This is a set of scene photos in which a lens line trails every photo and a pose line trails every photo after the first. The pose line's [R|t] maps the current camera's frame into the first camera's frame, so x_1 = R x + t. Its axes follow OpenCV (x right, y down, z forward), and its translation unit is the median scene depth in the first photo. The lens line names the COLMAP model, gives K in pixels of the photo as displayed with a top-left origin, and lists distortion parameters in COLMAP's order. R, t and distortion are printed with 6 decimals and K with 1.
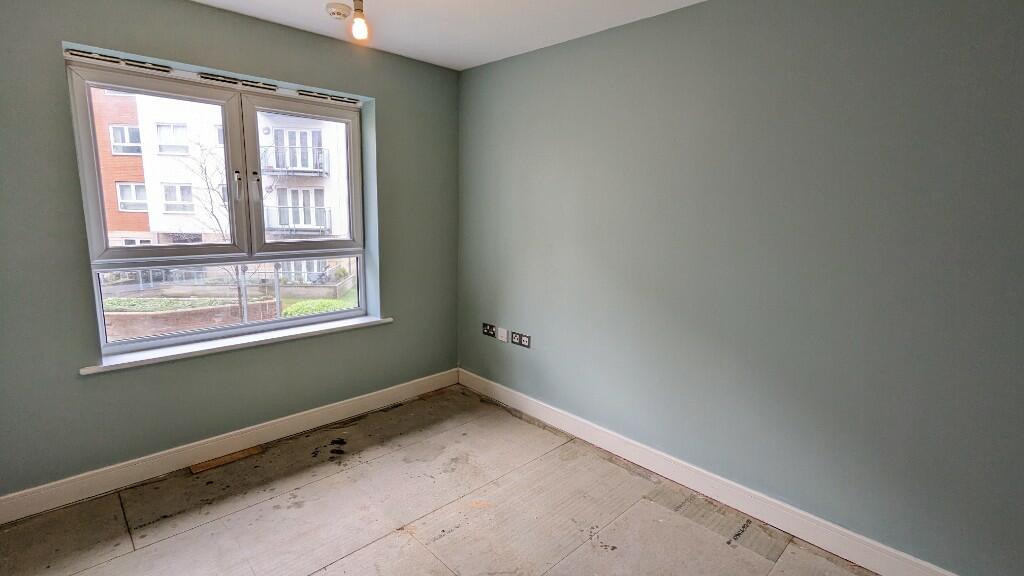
lens RADIAL K [[479.4, 0, 510.1], [0, 479.4, 286.9], [0, 0, 1]] dist [-0.001617, -0.001284]
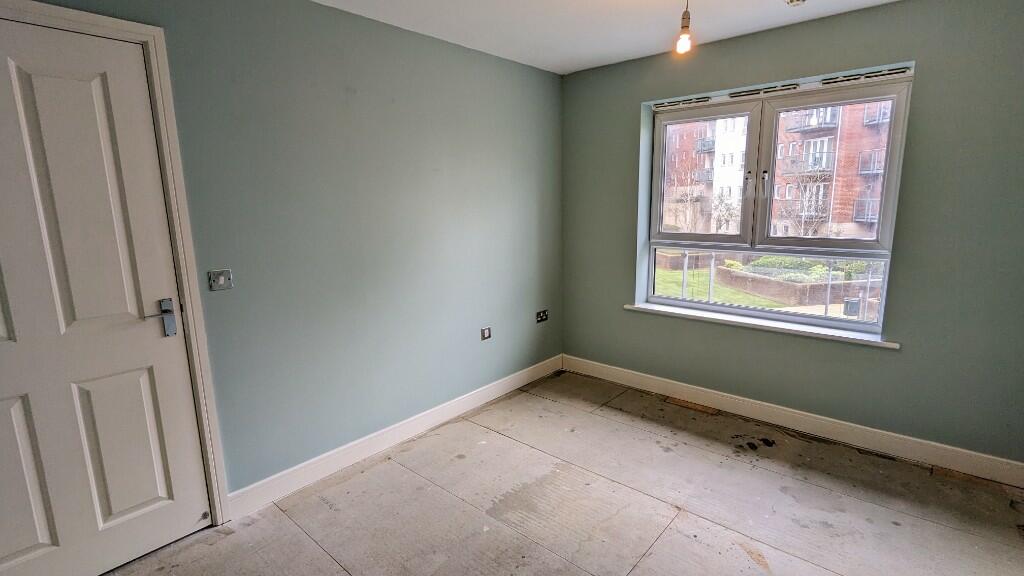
lens RADIAL K [[479.4, 0, 510.2], [0, 479.4, 288.1], [0, 0, 1]] dist [-0.001617, -0.001284]
pose [[0.078474, 0.162338, -0.983610, 0.514531], [-0.148523, 0.977545, 0.149487, -0.053347], [0.985790, 0.134358, 0.100823, 0.337986]]
